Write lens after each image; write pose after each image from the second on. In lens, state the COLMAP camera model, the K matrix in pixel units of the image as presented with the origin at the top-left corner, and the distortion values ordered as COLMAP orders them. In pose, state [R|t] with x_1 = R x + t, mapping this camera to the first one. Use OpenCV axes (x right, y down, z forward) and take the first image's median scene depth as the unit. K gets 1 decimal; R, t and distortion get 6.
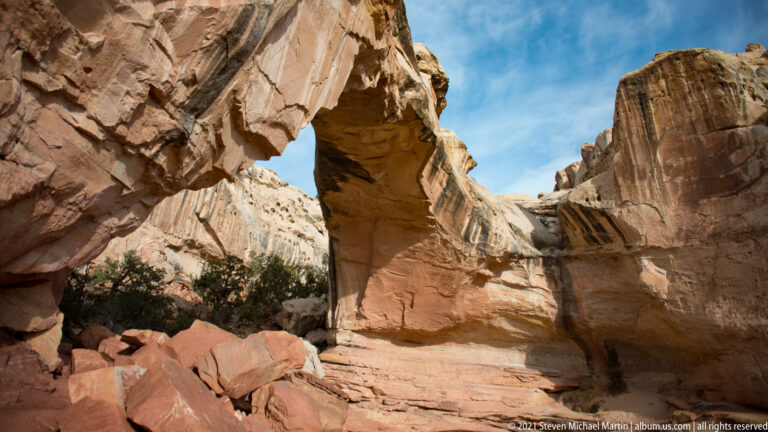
lens RADIAL K [[614.1, 0, 383.6], [0, 614.1, 178.9], [0, 0, 1]] dist [-0.141952, 0.079711]
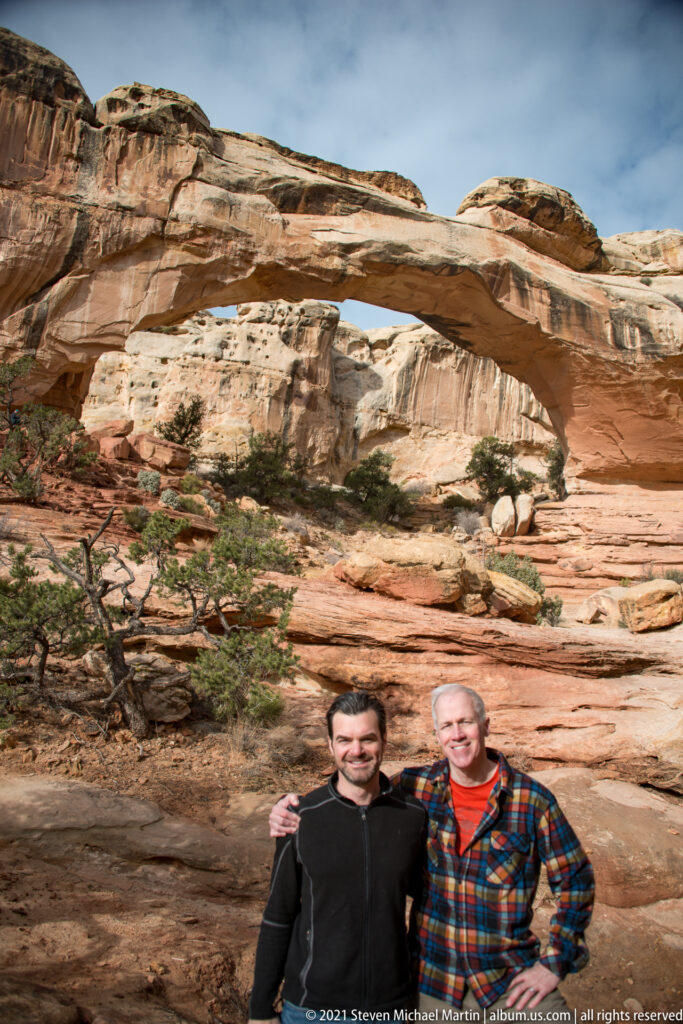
lens RADIAL K [[815.7, 0, 341.1], [0, 815.7, 529.3], [0, 0, 1]] dist [-0.148175, 0.080745]
pose [[0.568013, -0.169478, -0.805381, 0.793941], [0.256836, 0.966200, -0.022180, 0.275791], [0.781919, -0.194252, 0.592342, -0.072077]]
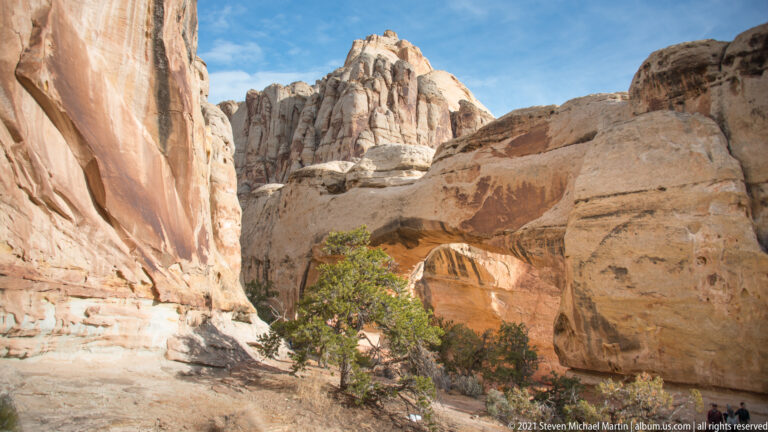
lens RADIAL K [[612.9, 0, 382.9], [0, 612.9, 194.7], [0, 0, 1]] dist [-0.139785, 0.066648]
pose [[0.779883, 0.135149, 0.611160, -0.846563], [-0.235861, 0.967890, 0.086941, -0.201162], [-0.579786, -0.211953, 0.786717, -0.086661]]
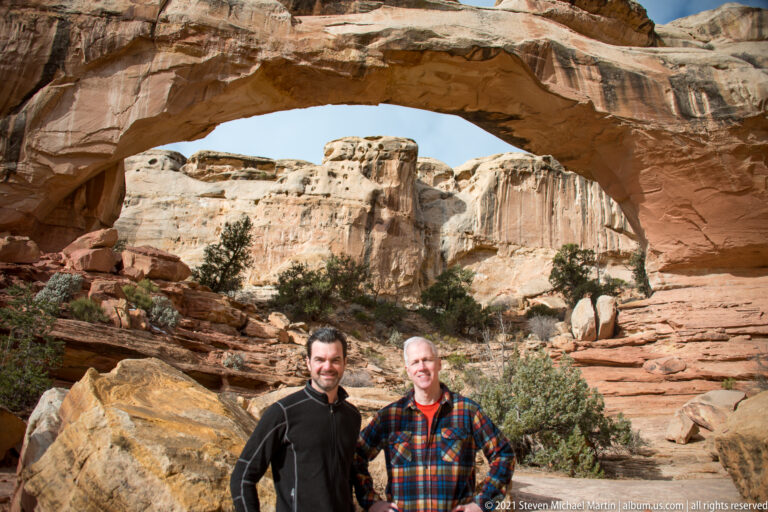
lens RADIAL K [[611.8, 0, 383.2], [0, 611.8, 262.3], [0, 0, 1]] dist [-0.148175, 0.080745]
pose [[0.400664, -0.332944, -0.853590, 0.566178], [0.302720, 0.927424, -0.219650, 0.322501], [0.864771, -0.170393, 0.472374, 0.248510]]
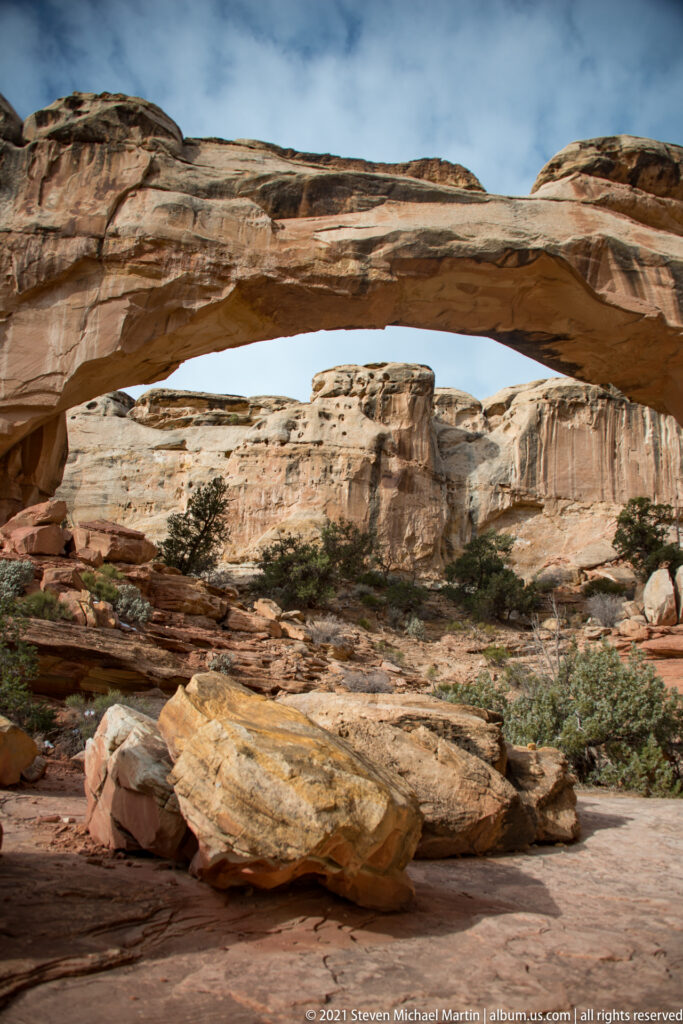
lens RADIAL K [[818.1, 0, 339.0], [0, 818.1, 523.3], [0, 0, 1]] dist [-0.146186, 0.080764]
pose [[0.340281, -0.342897, -0.875574, 0.595325], [0.314038, 0.919120, -0.237904, 0.319534], [0.886334, -0.194010, 0.420442, 0.224791]]
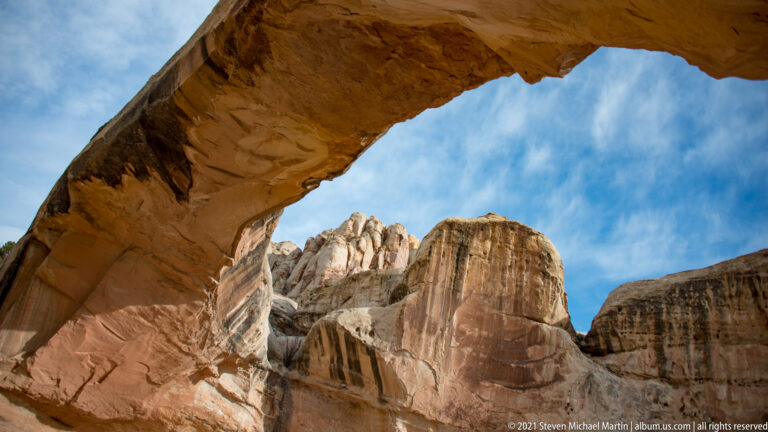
lens RADIAL K [[612.9, 0, 382.9], [0, 612.9, 194.7], [0, 0, 1]] dist [-0.139785, 0.066648]
pose [[0.733467, 0.462158, 0.498433, -0.156074], [-0.402513, 0.886206, -0.229395, 0.052041], [-0.547731, -0.032372, 0.836028, 0.298939]]
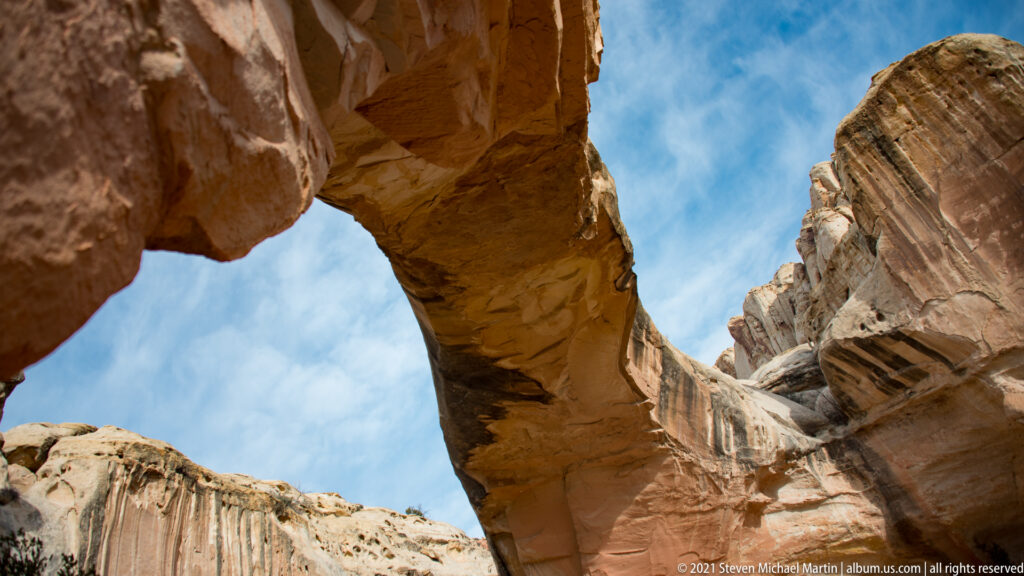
lens RADIAL K [[857.8, 0, 512.0], [0, 857.8, 288.0], [0, 0, 1]] dist [-0.147957, 0.080653]
pose [[0.939547, -0.322784, 0.114290, -0.090423], [0.339329, 0.922422, -0.184374, 0.036734], [-0.045911, 0.212010, 0.976188, 0.185949]]
